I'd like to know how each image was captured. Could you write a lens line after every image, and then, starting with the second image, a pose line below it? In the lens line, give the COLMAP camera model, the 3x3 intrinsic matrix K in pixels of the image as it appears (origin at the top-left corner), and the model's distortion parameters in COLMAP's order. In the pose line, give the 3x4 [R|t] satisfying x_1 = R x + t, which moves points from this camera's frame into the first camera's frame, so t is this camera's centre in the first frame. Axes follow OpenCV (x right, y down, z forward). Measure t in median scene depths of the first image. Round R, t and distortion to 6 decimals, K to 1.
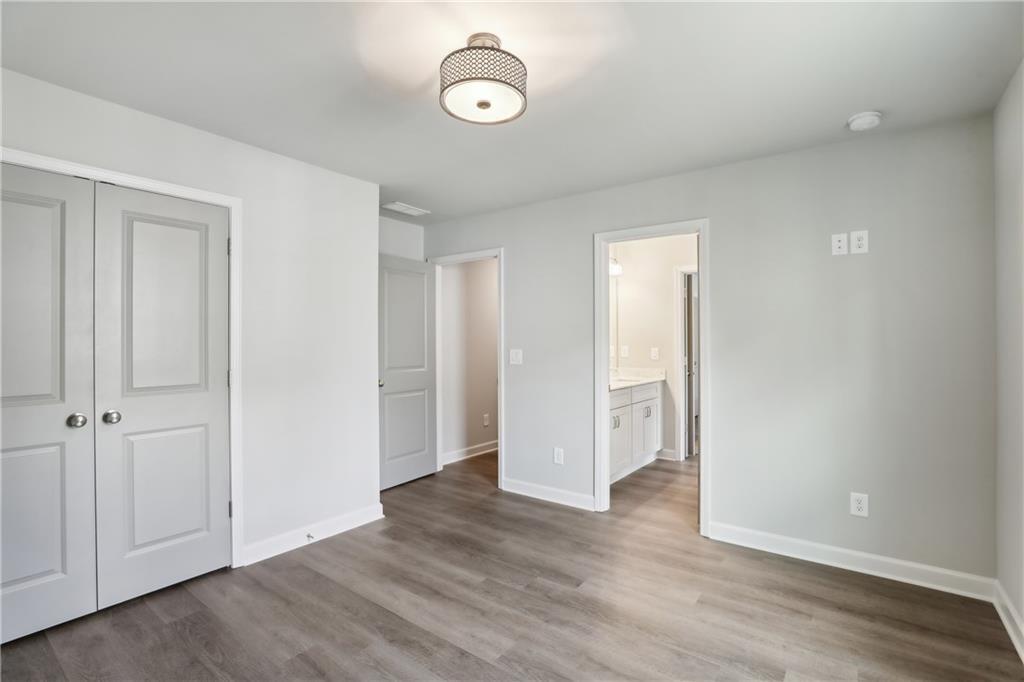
lens RADIAL K [[483.6, 0, 512.0], [0, 483.6, 341.0], [0, 0, 1]] dist [-0.001453, 0.000572]
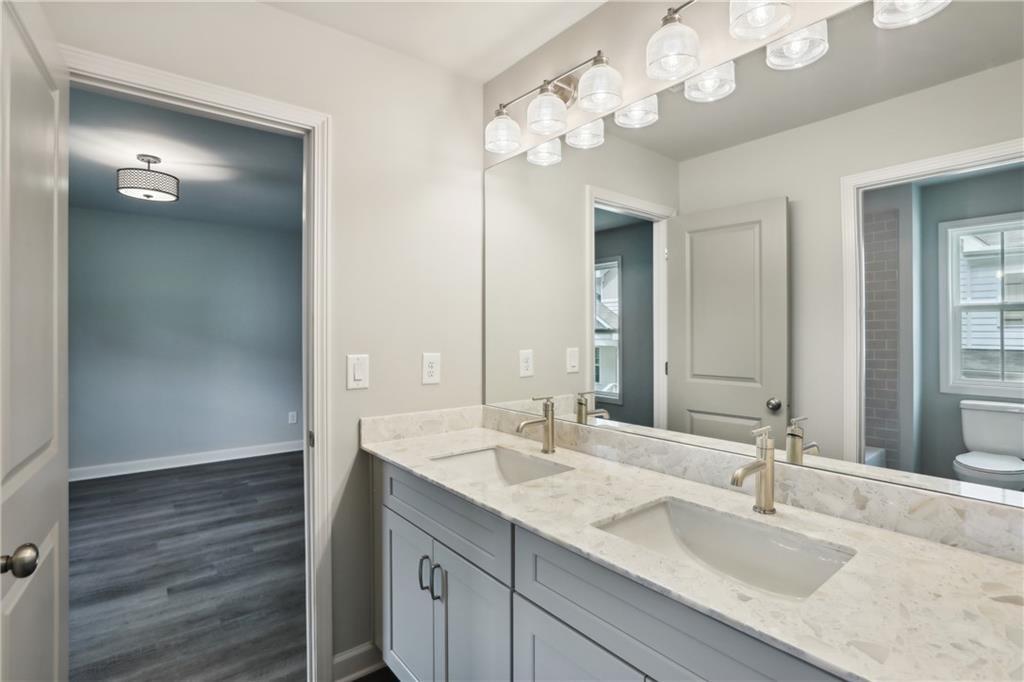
lens RADIAL K [[486.7, 0, 502.6], [0, 486.7, 330.4], [0, 0, 1]] dist [-0.002067, -0.000192]
pose [[-0.278858, -0.014839, -0.960218, 1.049723], [-0.002493, 0.999888, -0.014728, 0.010833], [0.960329, -0.001713, -0.278864, 2.273454]]
